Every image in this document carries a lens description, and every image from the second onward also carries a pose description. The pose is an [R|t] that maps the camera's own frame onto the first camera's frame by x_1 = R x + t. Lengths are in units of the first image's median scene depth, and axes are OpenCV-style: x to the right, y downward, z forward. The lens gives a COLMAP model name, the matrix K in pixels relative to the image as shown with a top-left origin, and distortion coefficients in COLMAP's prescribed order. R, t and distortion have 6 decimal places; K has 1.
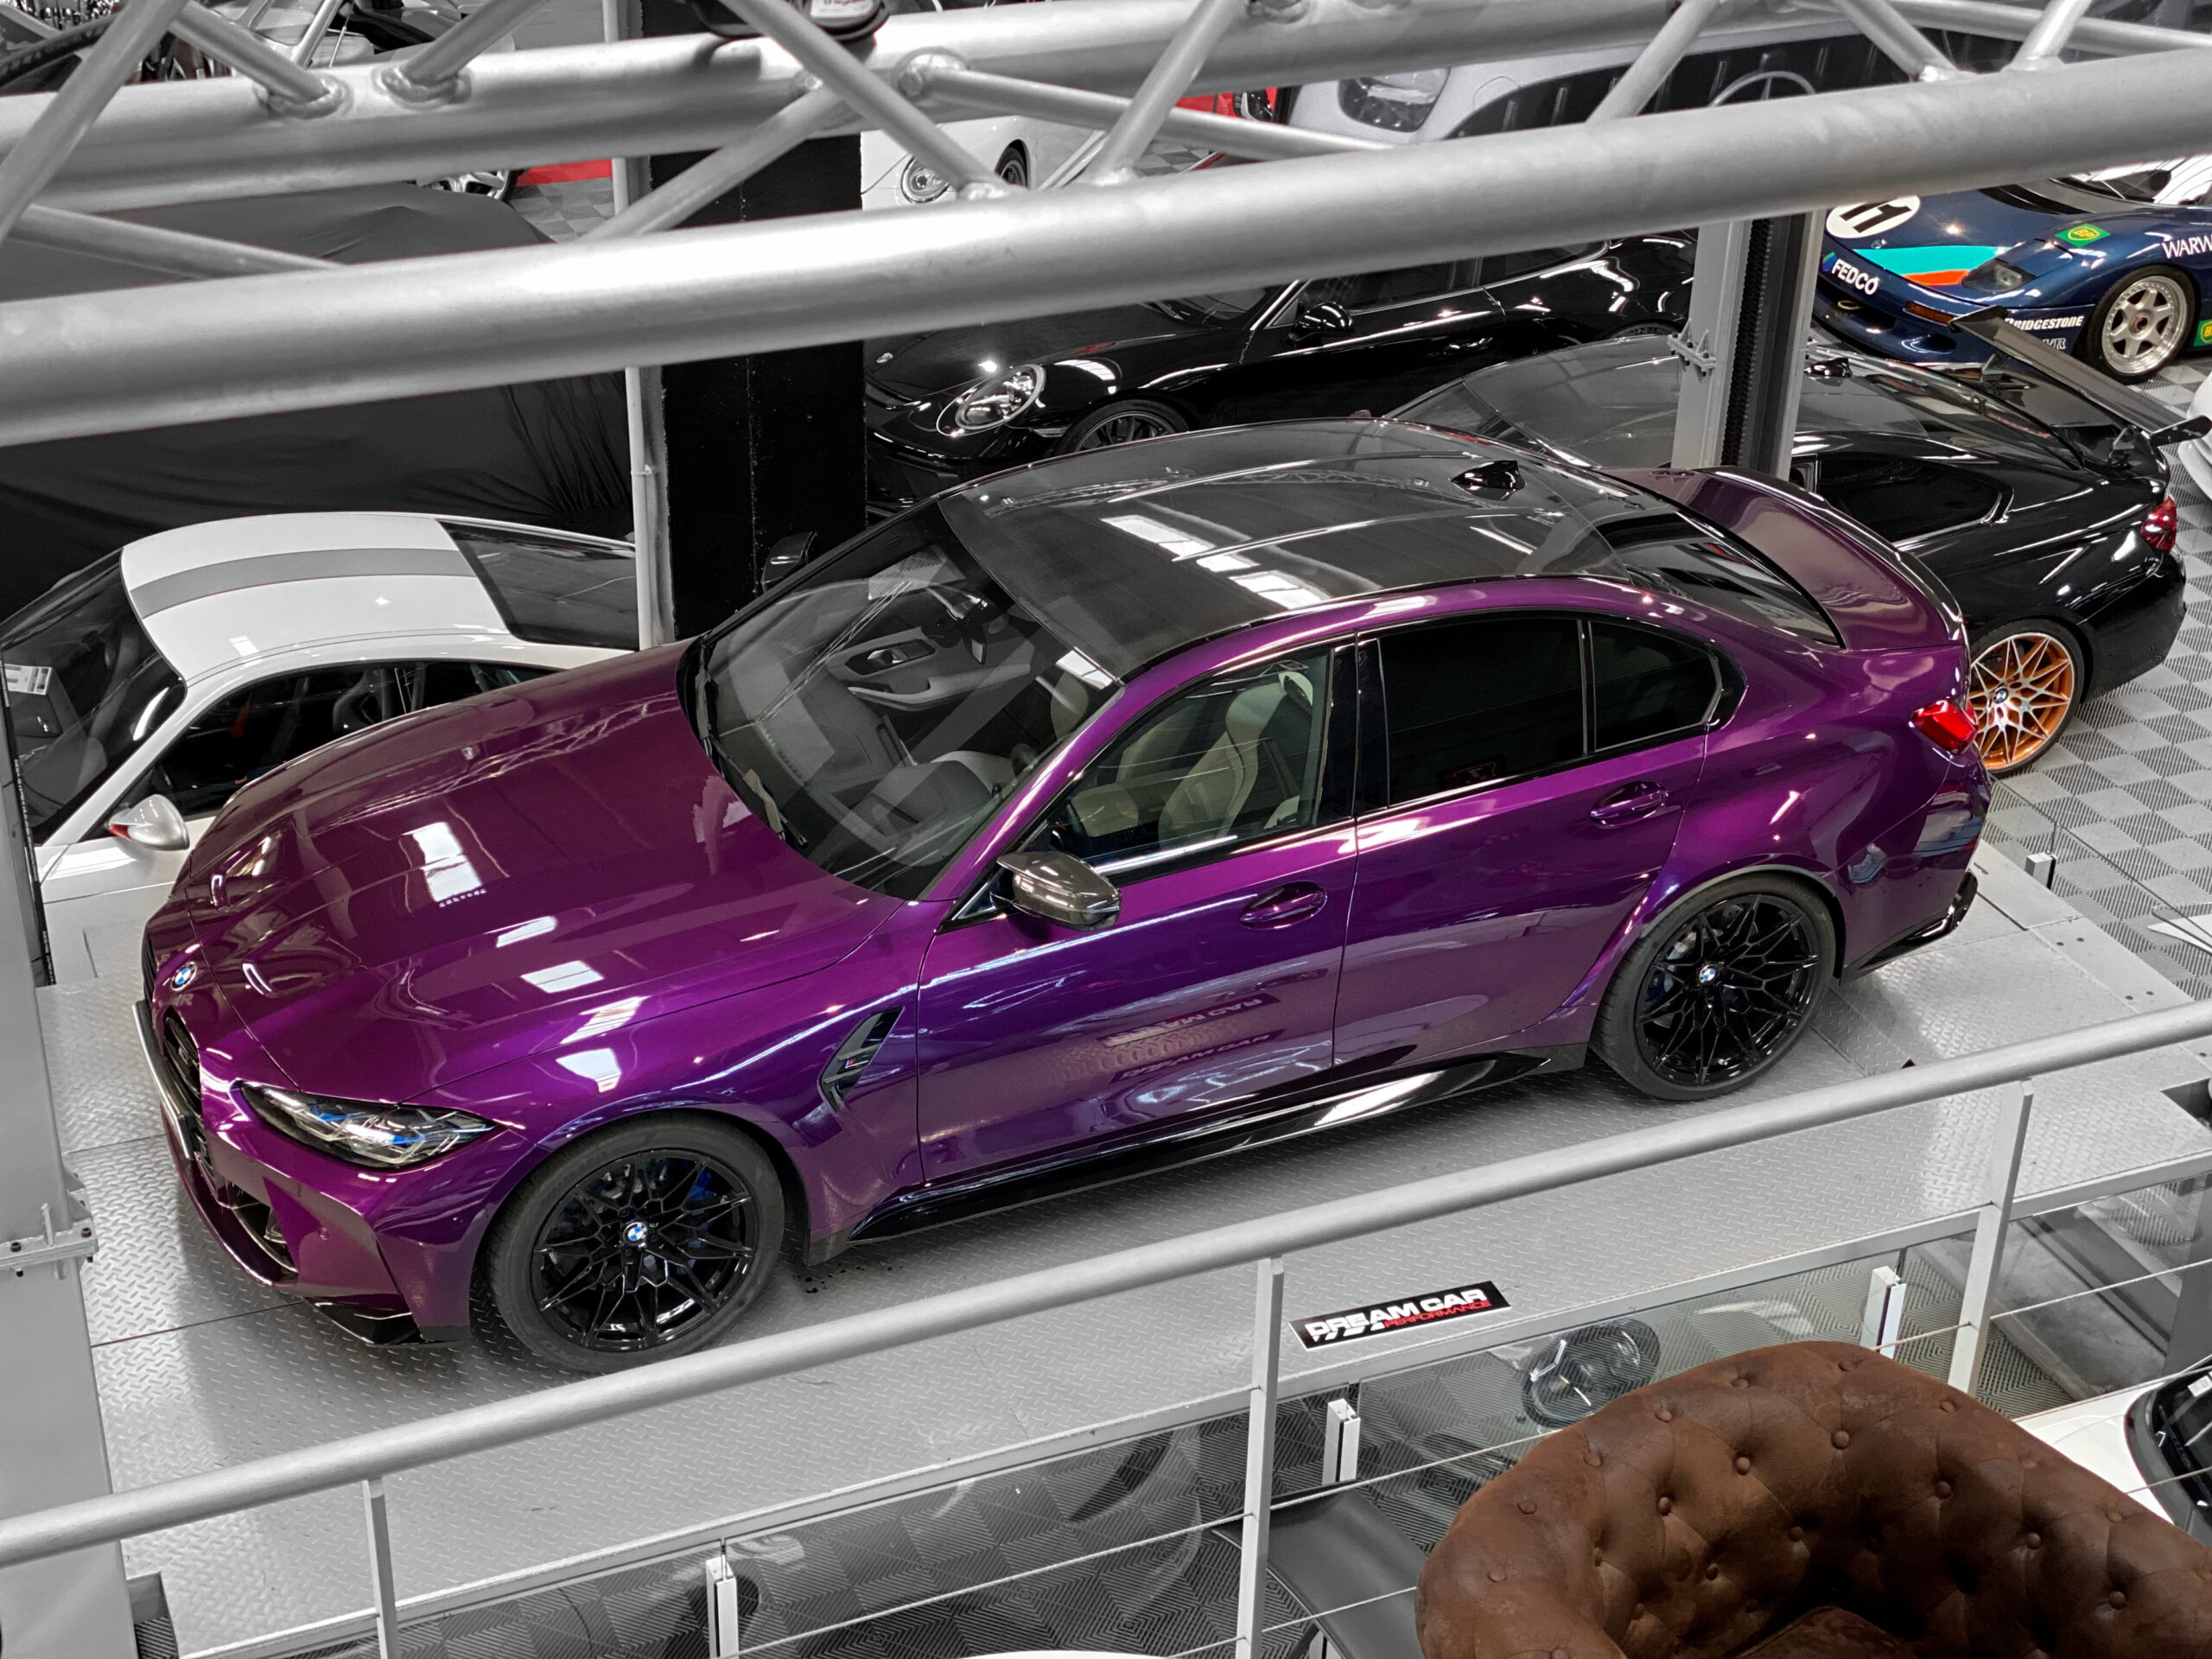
lens RADIAL K [[3305.8, 0, 1120.2], [0, 3305.8, 824.0], [0, 0, 1]] dist [0.124347, 0.000000]
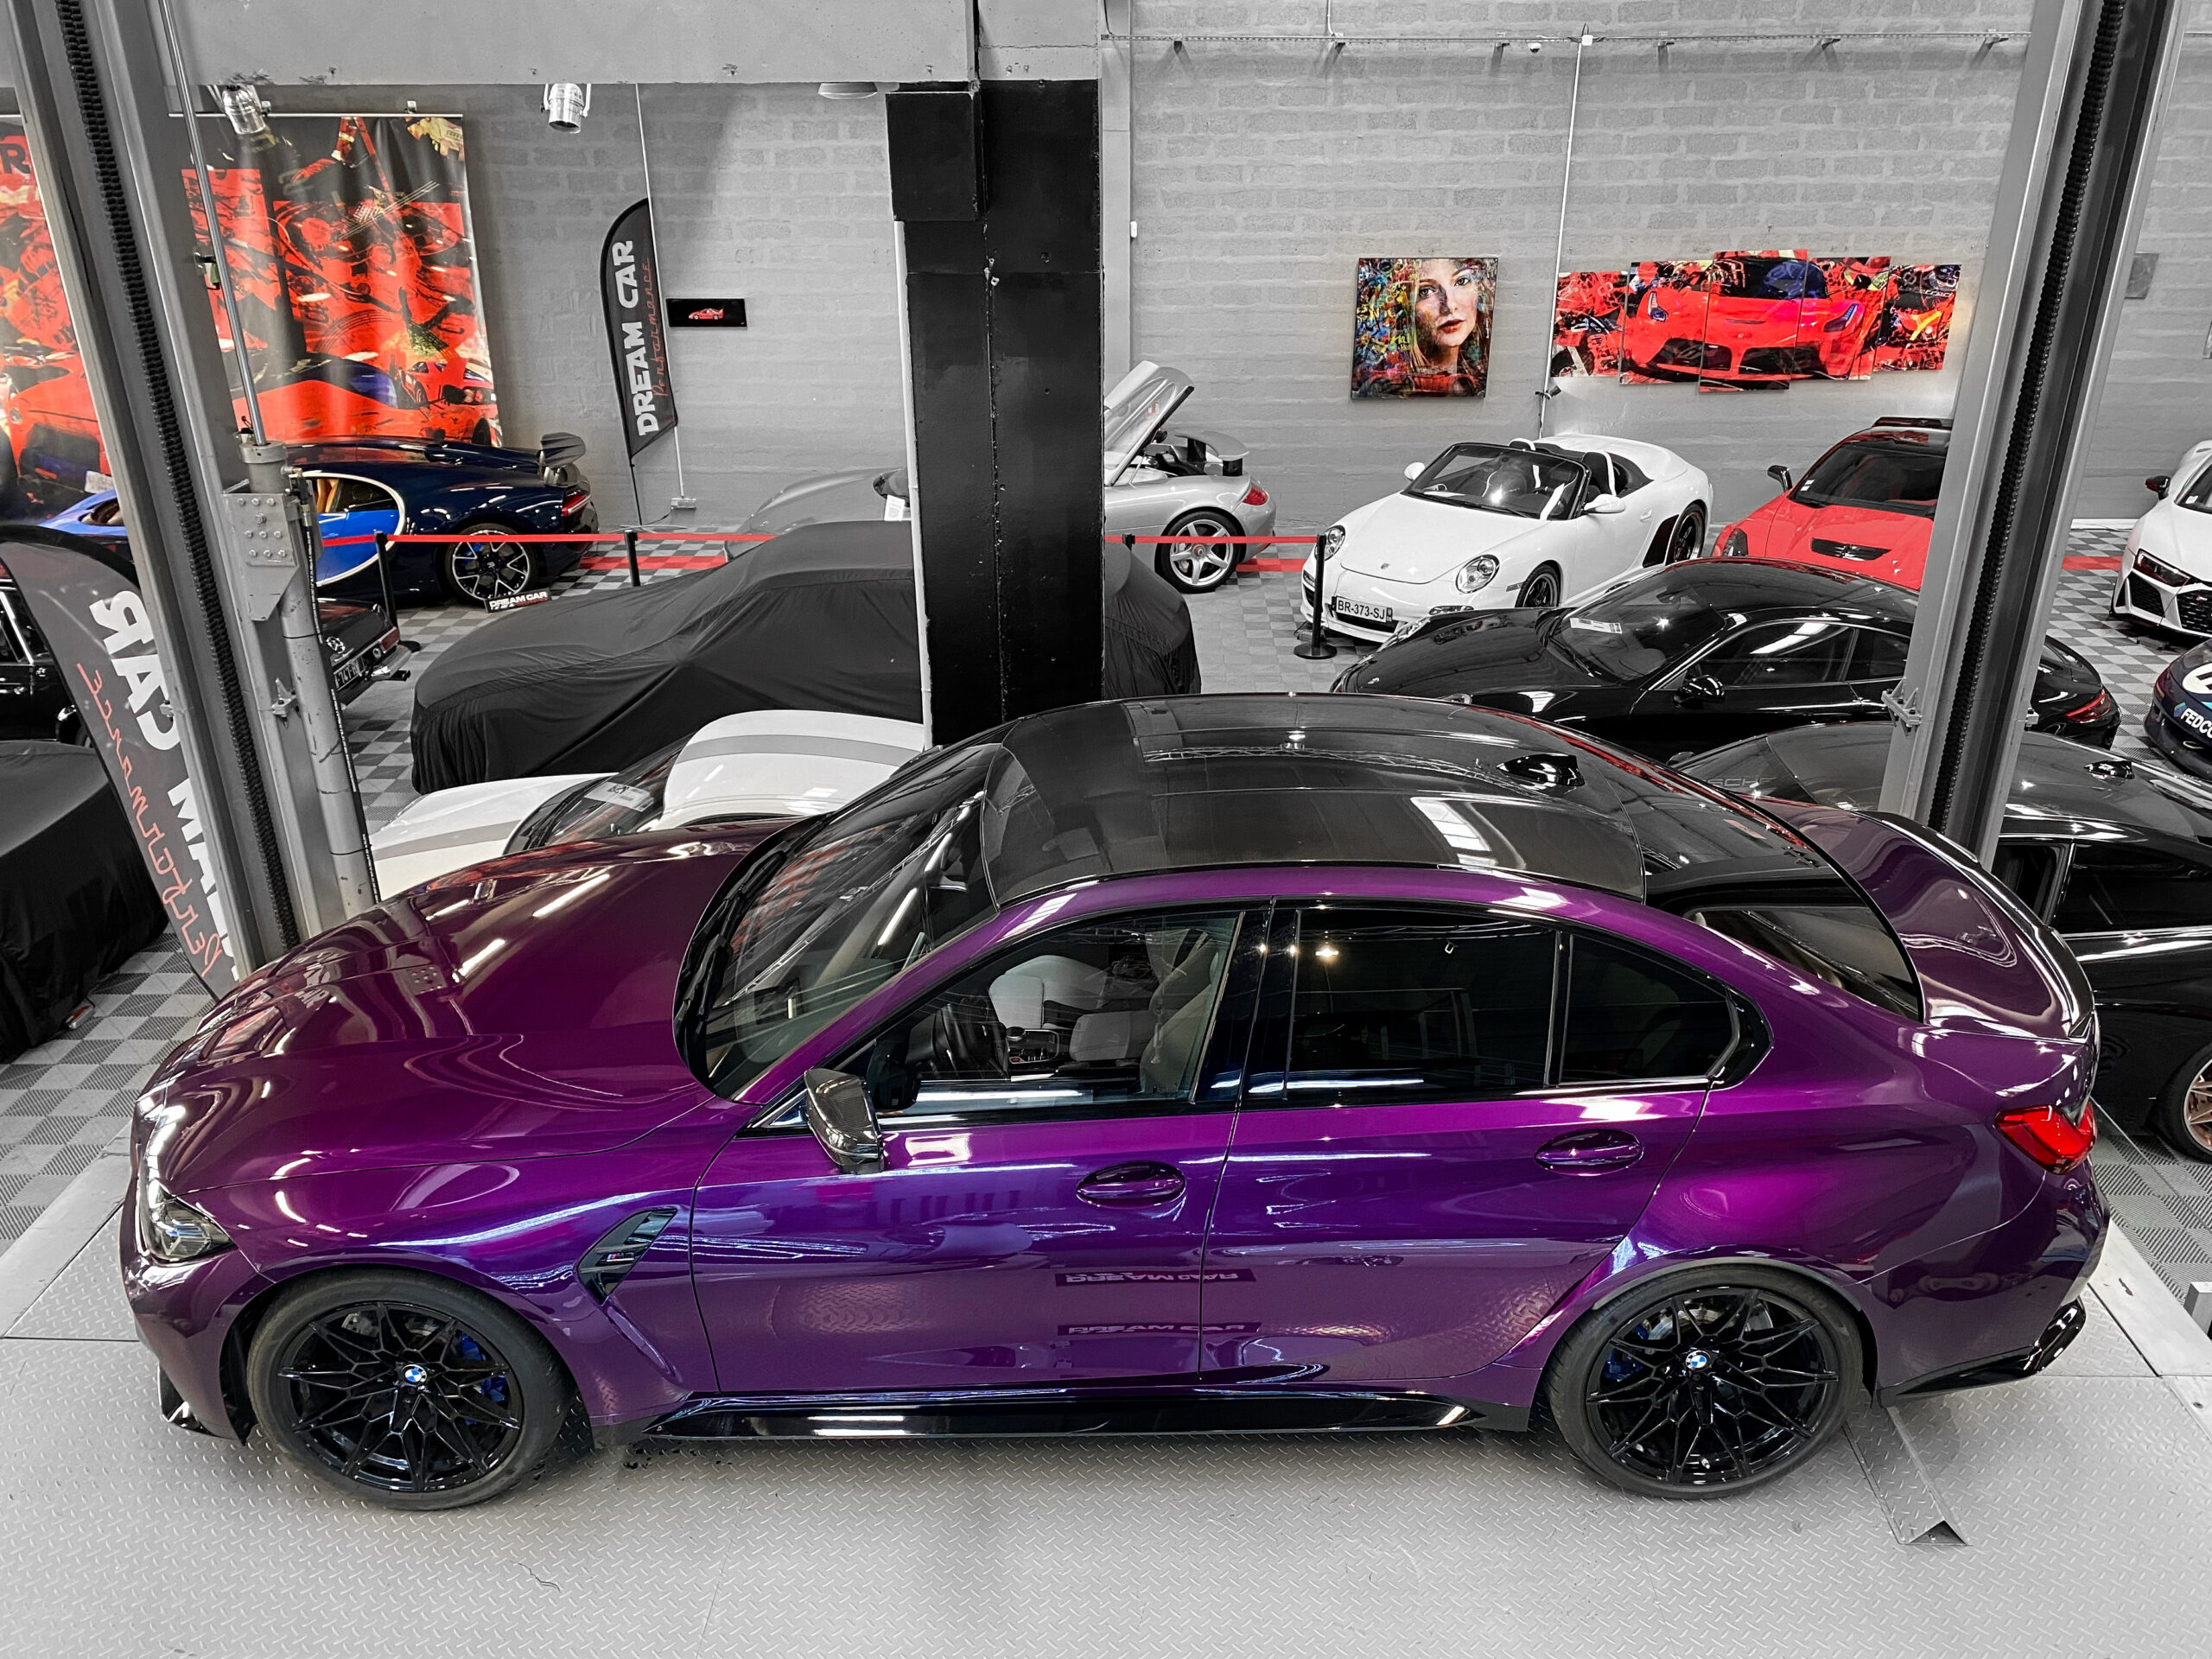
lens RADIAL K [[1689.7, 0, 1110.9], [0, 1689.7, 818.4], [0, 0, 1]] dist [0.035043, -0.046570]
pose [[0.913008, 0.145962, -0.380936, 0.200933], [-0.178433, 0.982622, -0.051150, -0.048223], [0.366850, 0.114672, 0.923186, 0.556413]]
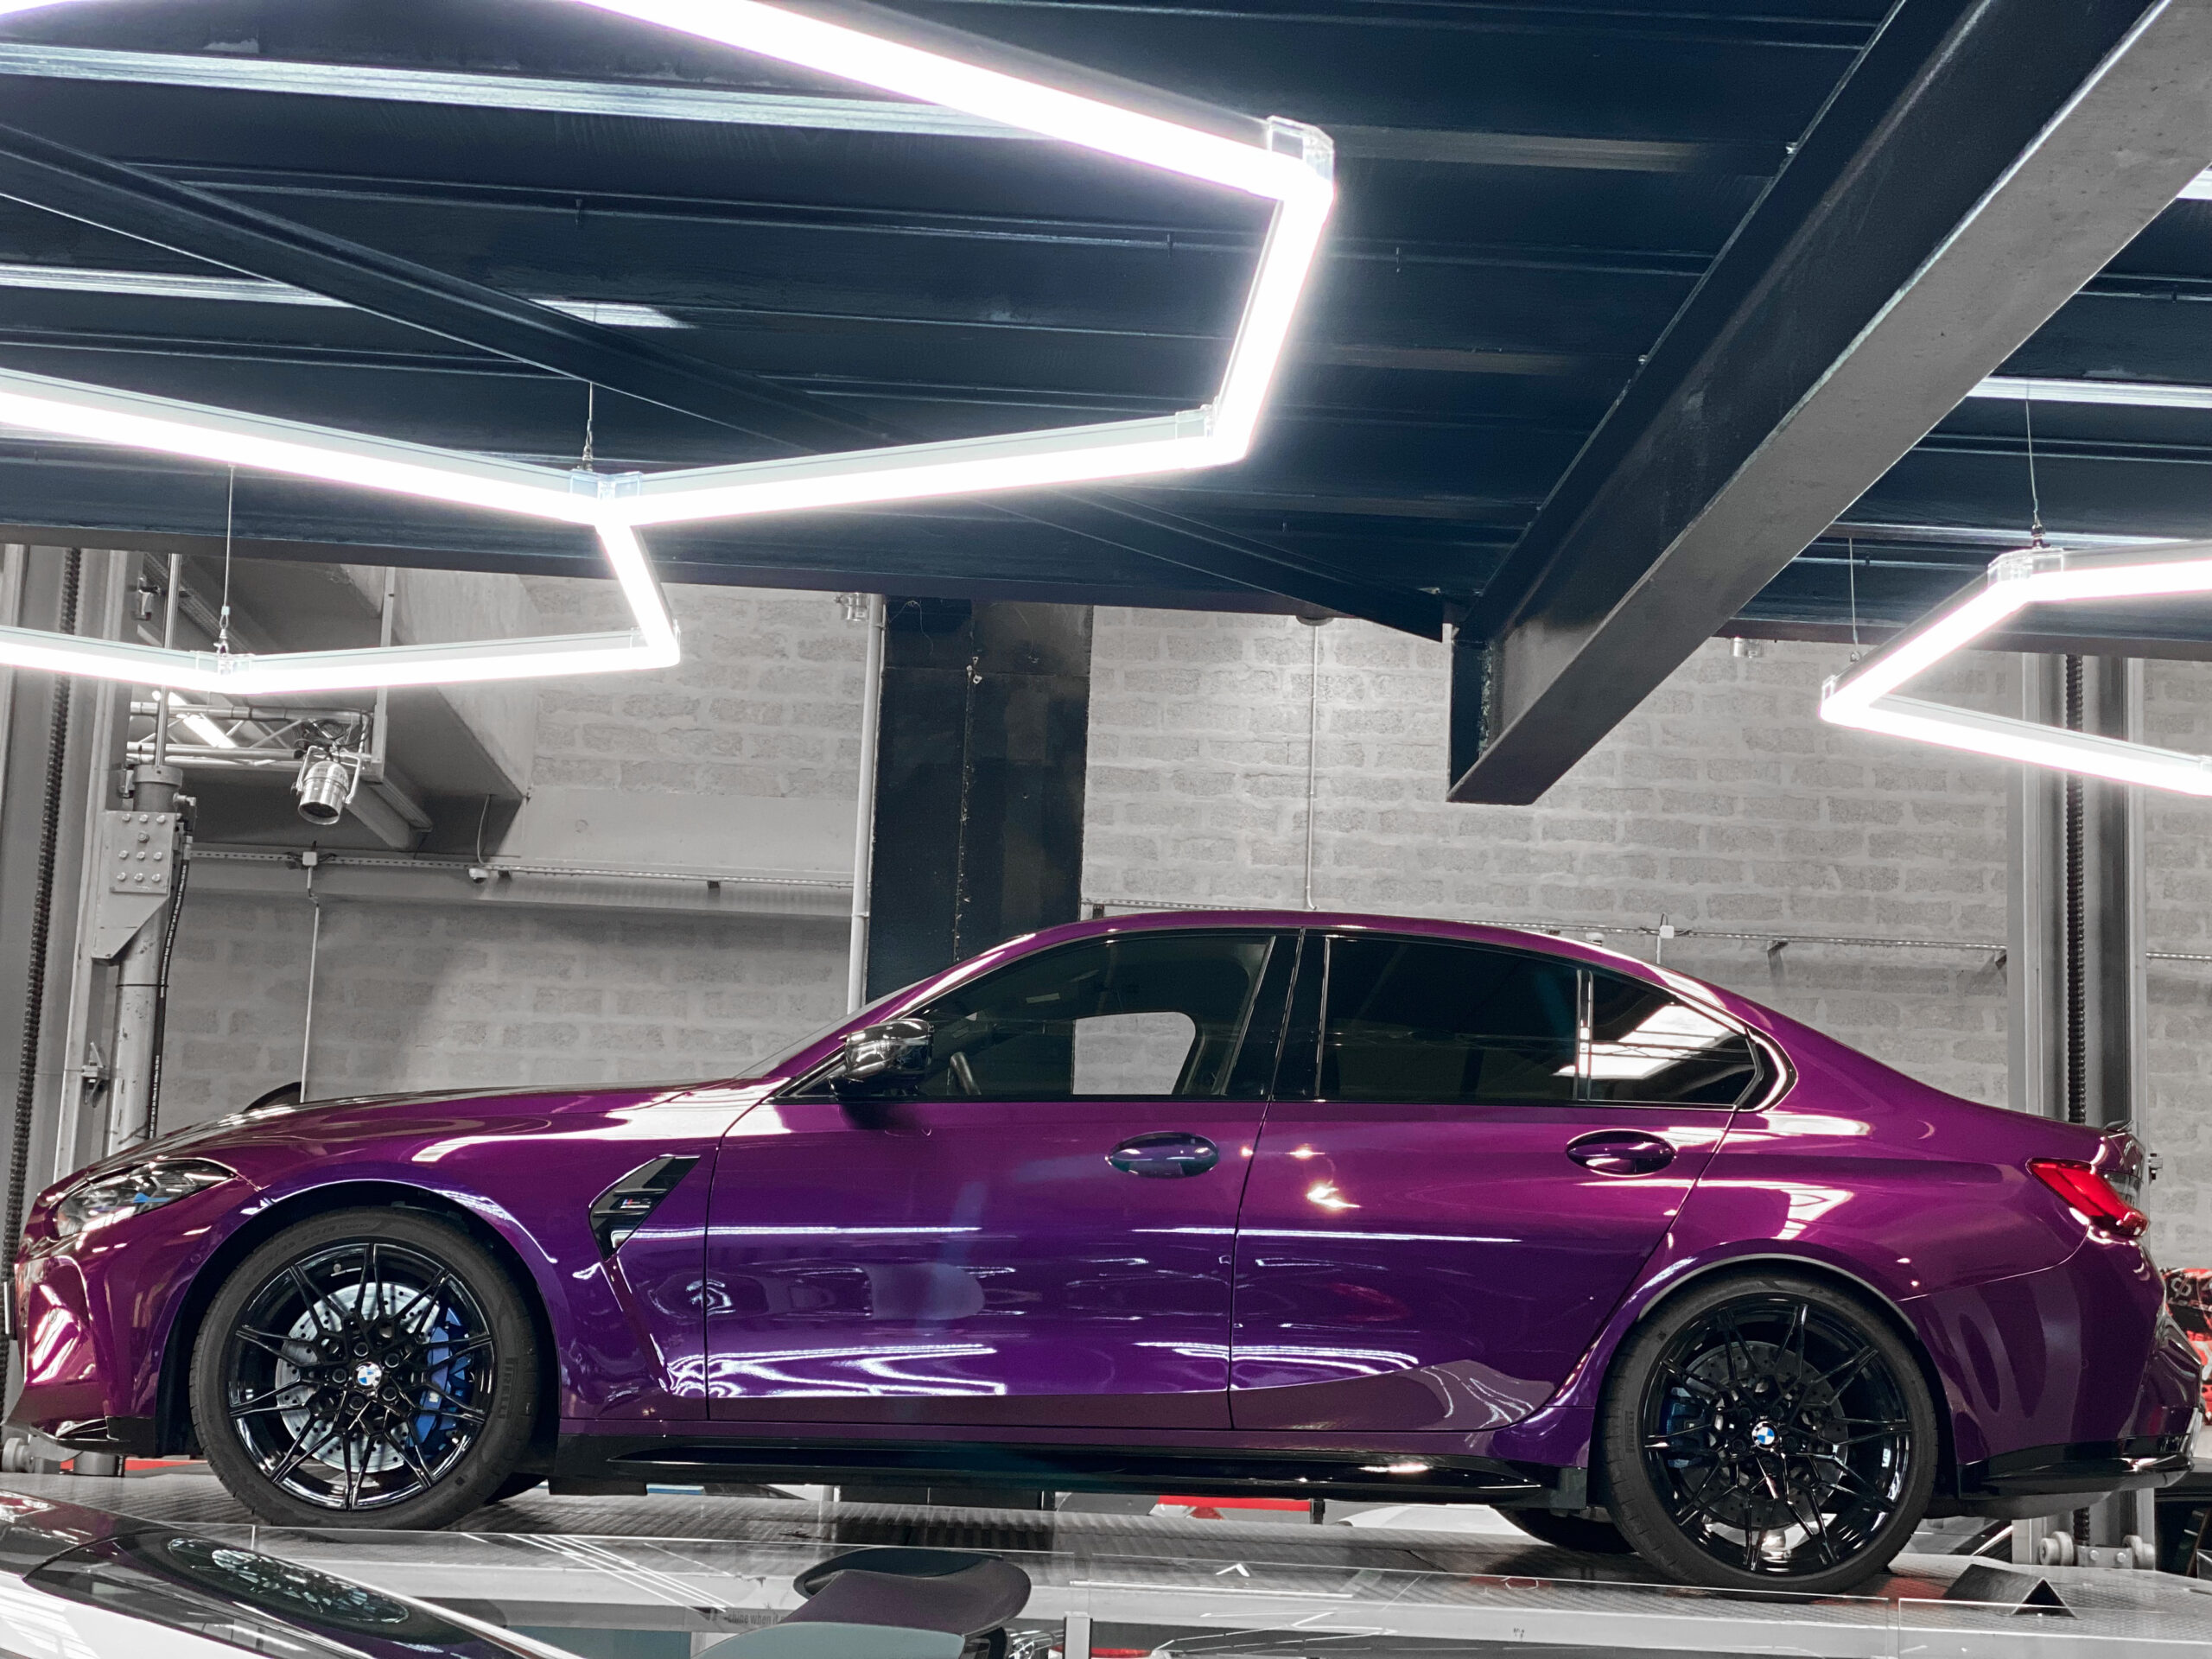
lens RADIAL K [[3305.8, 0, 1110.5], [0, 3305.8, 829.6], [0, 0, 1]] dist [0.124347, 0.000000]
pose [[0.936736, -0.037999, -0.347969, 0.341879], [-0.187757, 0.784437, -0.591106, 0.475488], [0.295421, 0.619044, 0.727675, 0.293028]]
